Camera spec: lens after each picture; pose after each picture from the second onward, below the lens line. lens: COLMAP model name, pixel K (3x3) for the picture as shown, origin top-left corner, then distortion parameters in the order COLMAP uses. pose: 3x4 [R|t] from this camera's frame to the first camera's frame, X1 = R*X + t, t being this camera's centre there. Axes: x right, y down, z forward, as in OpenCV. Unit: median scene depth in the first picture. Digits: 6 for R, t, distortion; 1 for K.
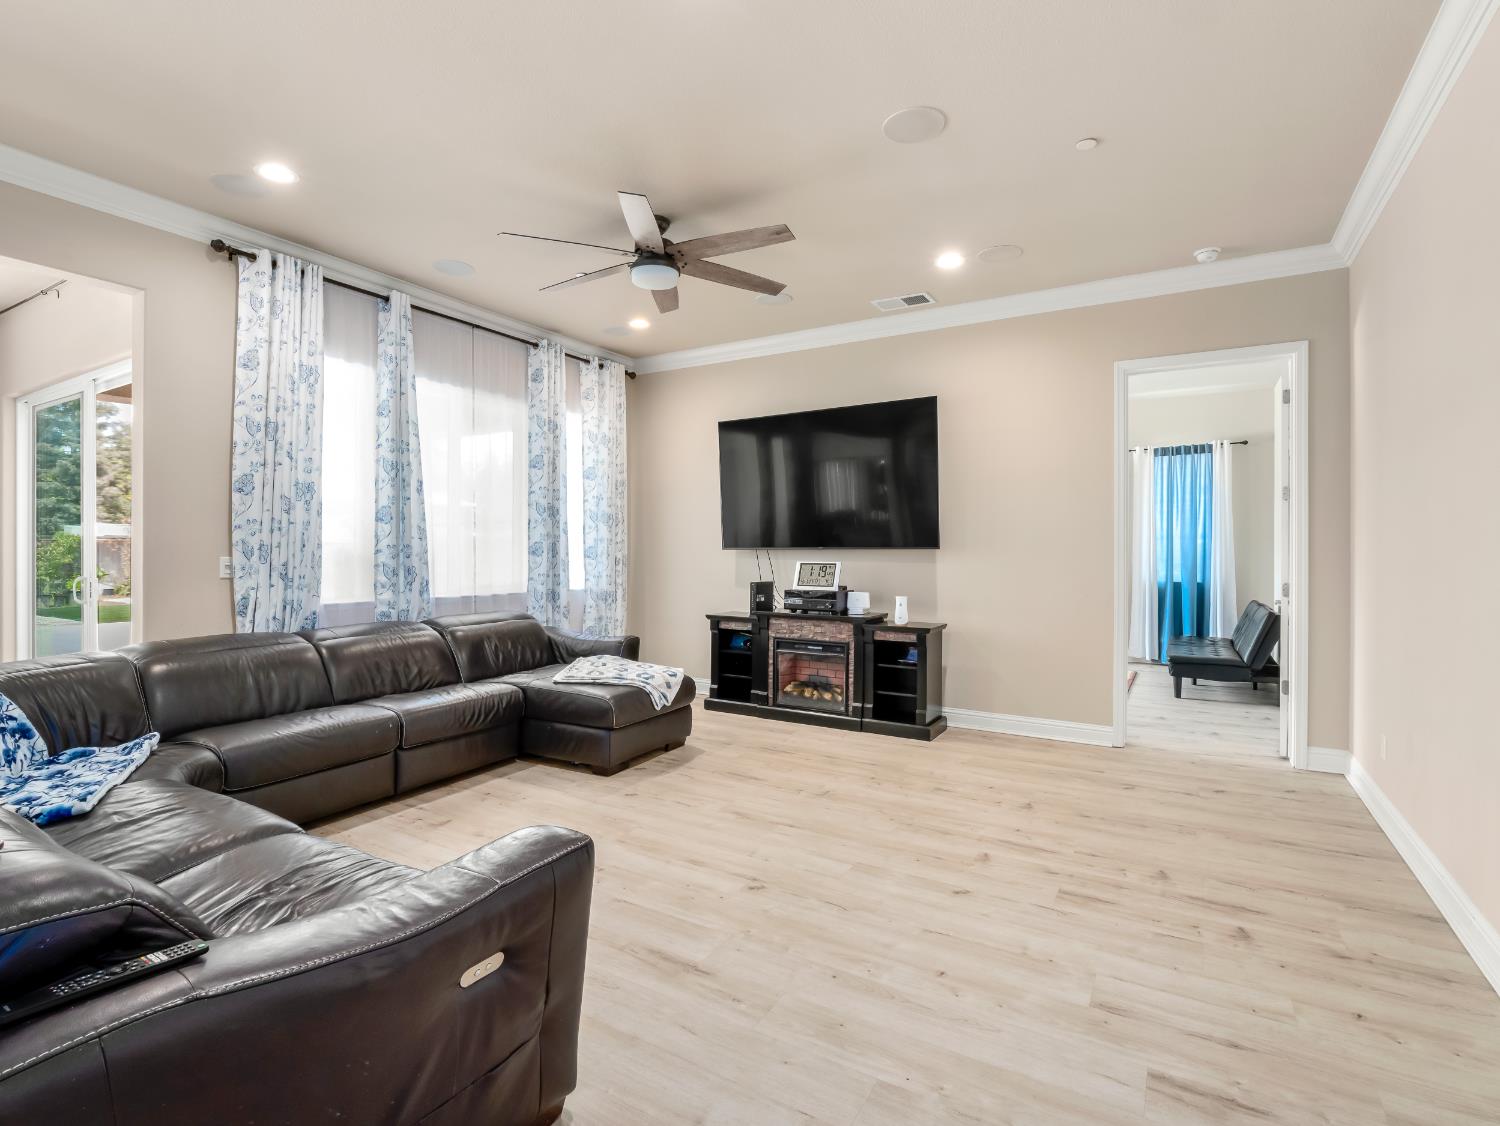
lens RADIAL K [[734.7, 0, 745.3], [0, 734.7, 556.9], [0, 0, 1]] dist [-0.005484, -0.001315]
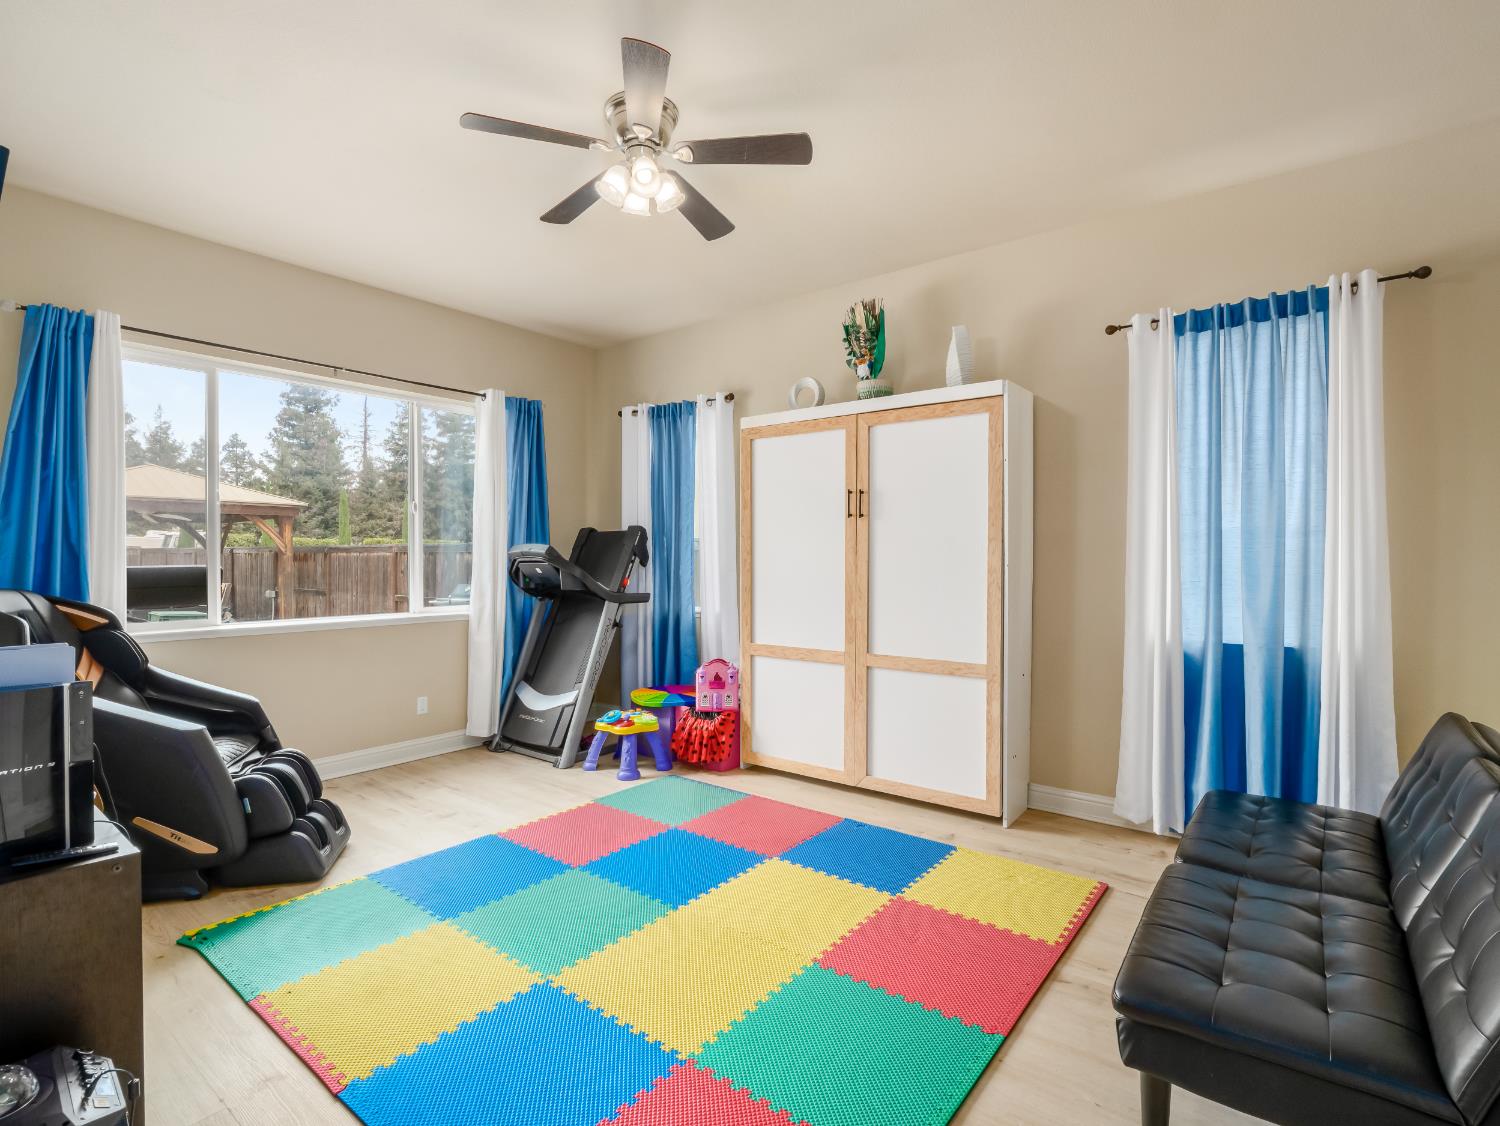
lens RADIAL K [[734.7, 0, 754.6], [0, 734.7, 559.6], [0, 0, 1]] dist [-0.005484, -0.001315]
pose [[0.993332, 0.001304, -0.115279, 0.380990], [-0.000557, 0.999979, 0.006516, -0.015389], [0.115285, -0.006408, 0.993312, 0.580425]]
